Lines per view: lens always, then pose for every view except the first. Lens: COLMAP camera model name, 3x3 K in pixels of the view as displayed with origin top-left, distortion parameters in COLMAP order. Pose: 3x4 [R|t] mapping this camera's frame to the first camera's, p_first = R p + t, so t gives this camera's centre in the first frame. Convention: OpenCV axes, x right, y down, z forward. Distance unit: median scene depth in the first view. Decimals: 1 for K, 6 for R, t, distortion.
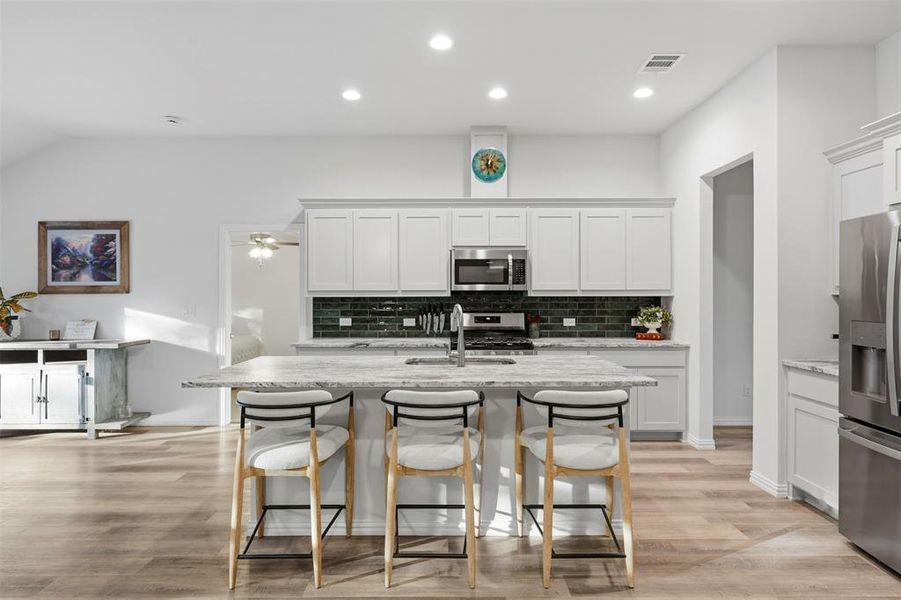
lens RADIAL K [[507.2, 0, 454.0], [0, 507.2, 294.3], [0, 0, 1]] dist [-0.002294, 0.000382]
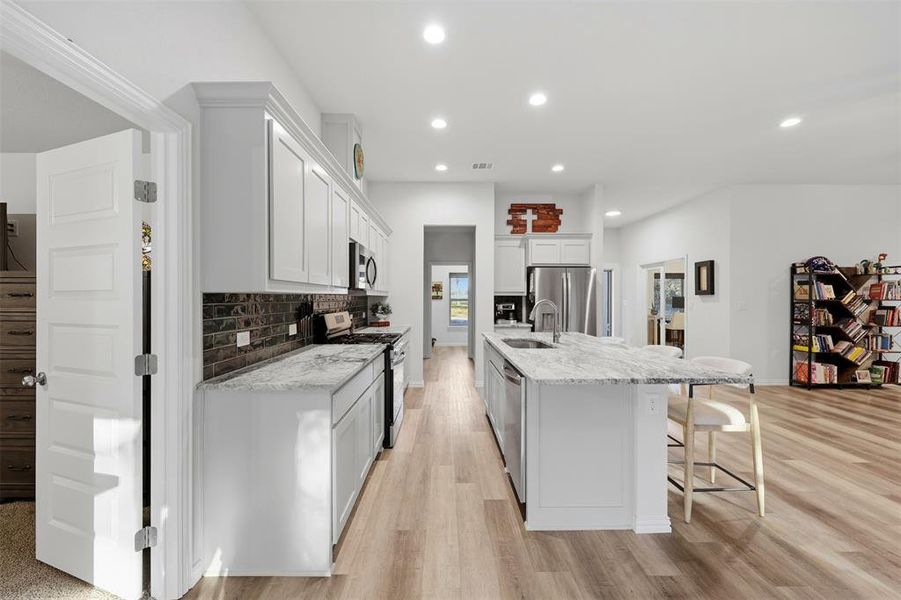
lens RADIAL K [[359.0, 0, 451.6], [0, 359.0, 298.7], [0, 0, 1]] dist [-0.003933, 0.000221]
pose [[-0.012168, 0.000218, 0.999926, -0.627276], [-0.001505, 0.999999, -0.000236, 0.011410], [-0.999925, -0.001508, -0.012168, 0.816795]]
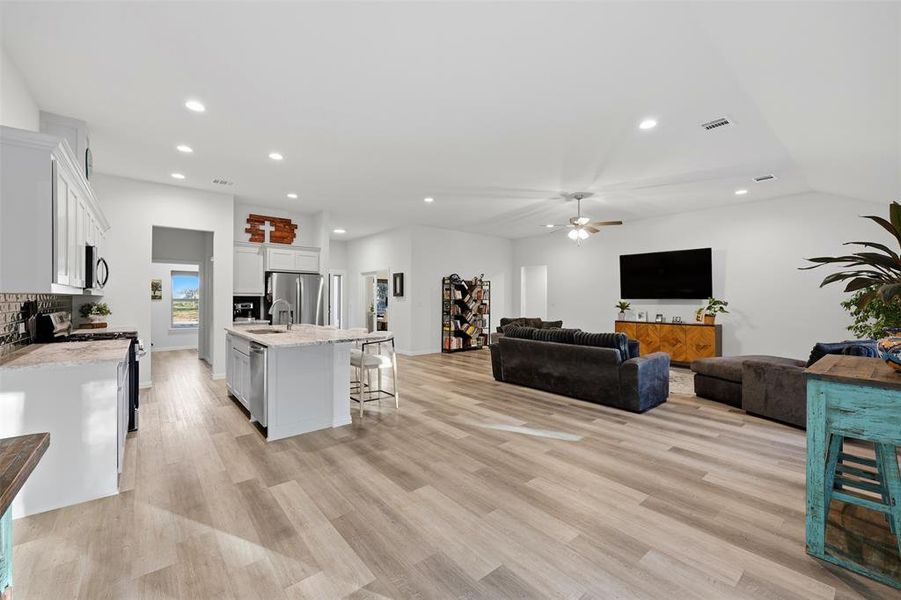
lens RADIAL K [[359.0, 0, 446.2], [0, 359.0, 298.3], [0, 0, 1]] dist [-0.003933, 0.000221]
pose [[-0.639686, 0.001569, 0.768635, -0.933278], [-0.001581, 0.999993, -0.003357, 0.012262], [-0.768635, -0.003362, -0.639679, 0.895665]]
